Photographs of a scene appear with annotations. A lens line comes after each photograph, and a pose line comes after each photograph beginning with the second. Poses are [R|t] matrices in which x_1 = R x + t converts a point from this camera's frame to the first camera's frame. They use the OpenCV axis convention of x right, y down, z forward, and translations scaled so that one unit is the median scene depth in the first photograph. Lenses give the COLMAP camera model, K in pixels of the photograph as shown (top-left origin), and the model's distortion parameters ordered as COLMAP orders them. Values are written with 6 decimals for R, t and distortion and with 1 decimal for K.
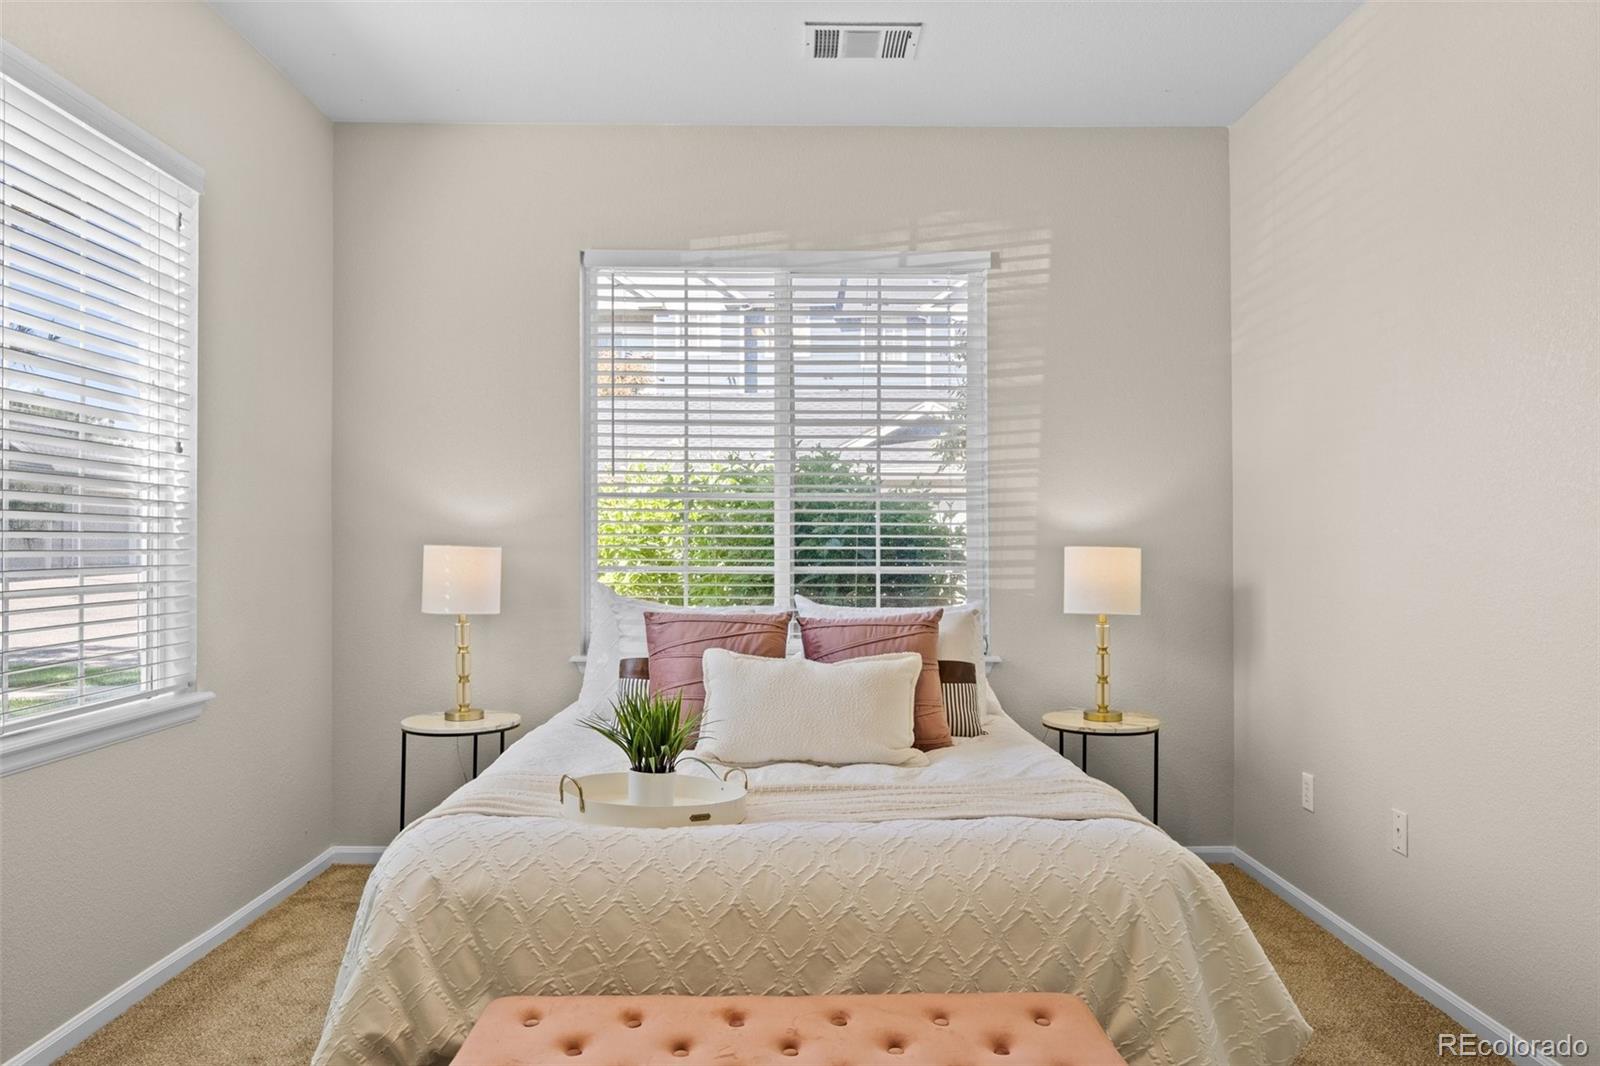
lens RADIAL K [[1075.1, 0, 800.1], [0, 1075.1, 538.6], [0, 0, 1]] dist [0.003996, -0.000820]
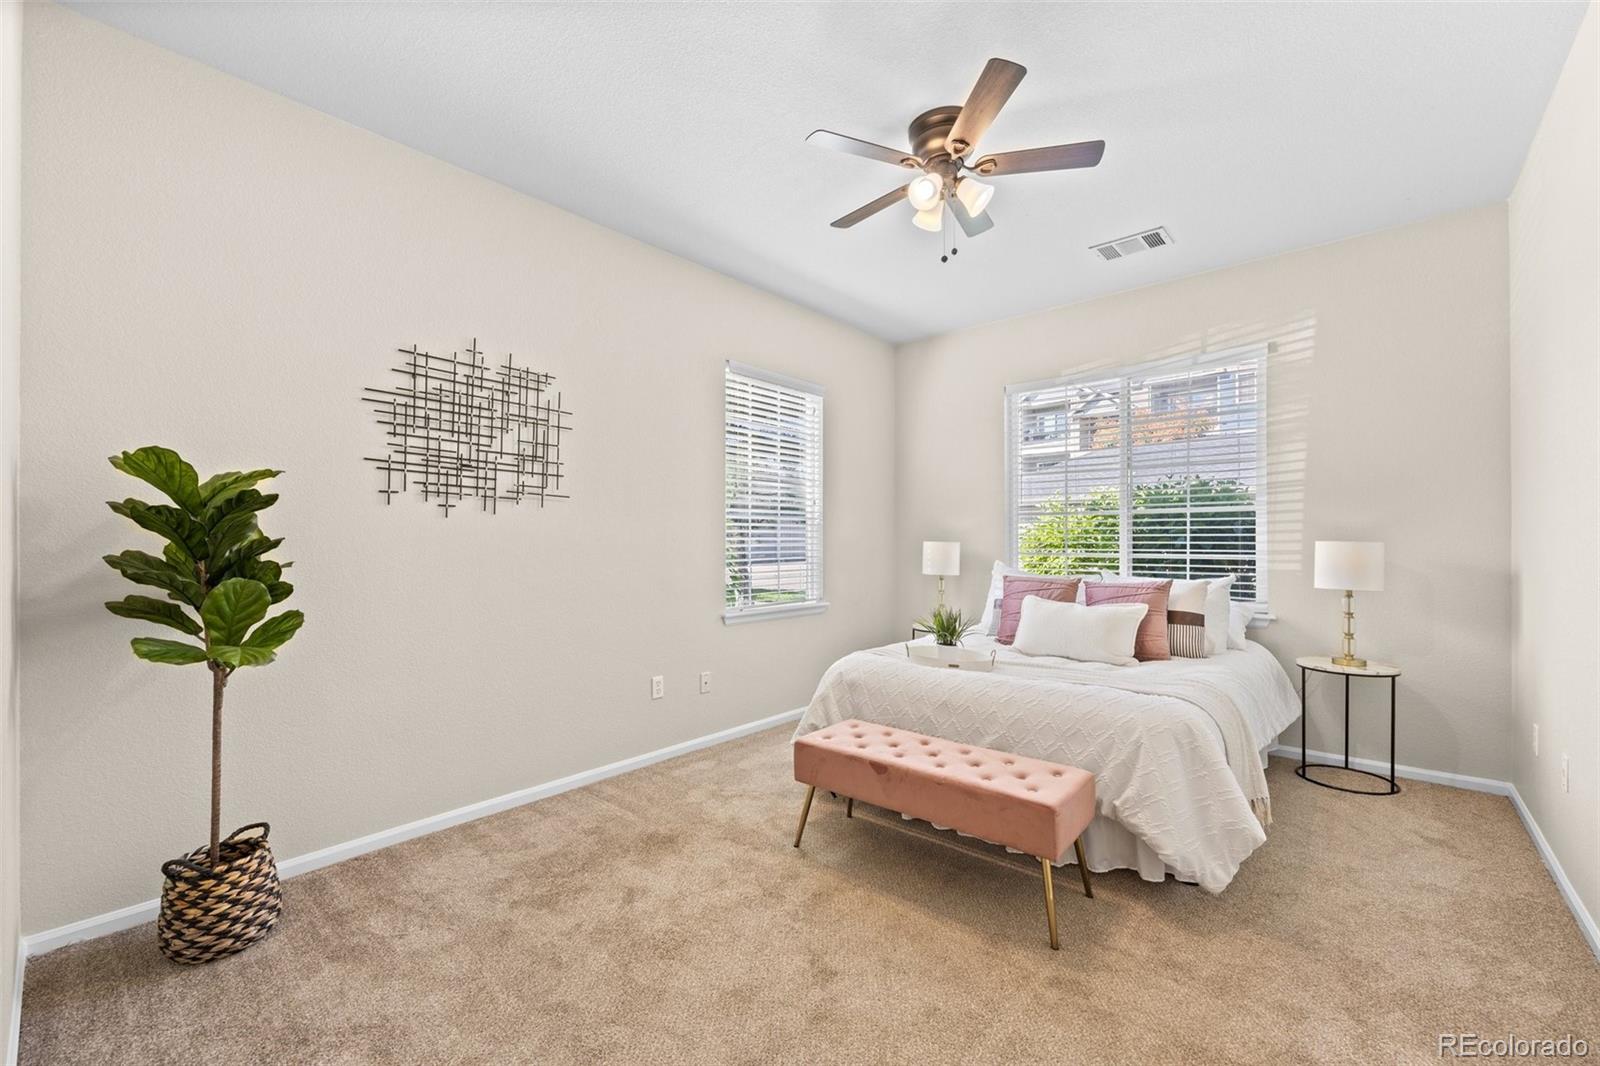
lens RADIAL K [[646.5, 0, 796.5], [0, 646.5, 542.8], [0, 0, 1]] dist [-0.000650, 0.000230]
pose [[0.740082, -0.001888, -0.672515, 0.368256], [0.007010, 0.999963, 0.004907, 0.000848], [0.672481, -0.008346, 0.740068, -0.122292]]
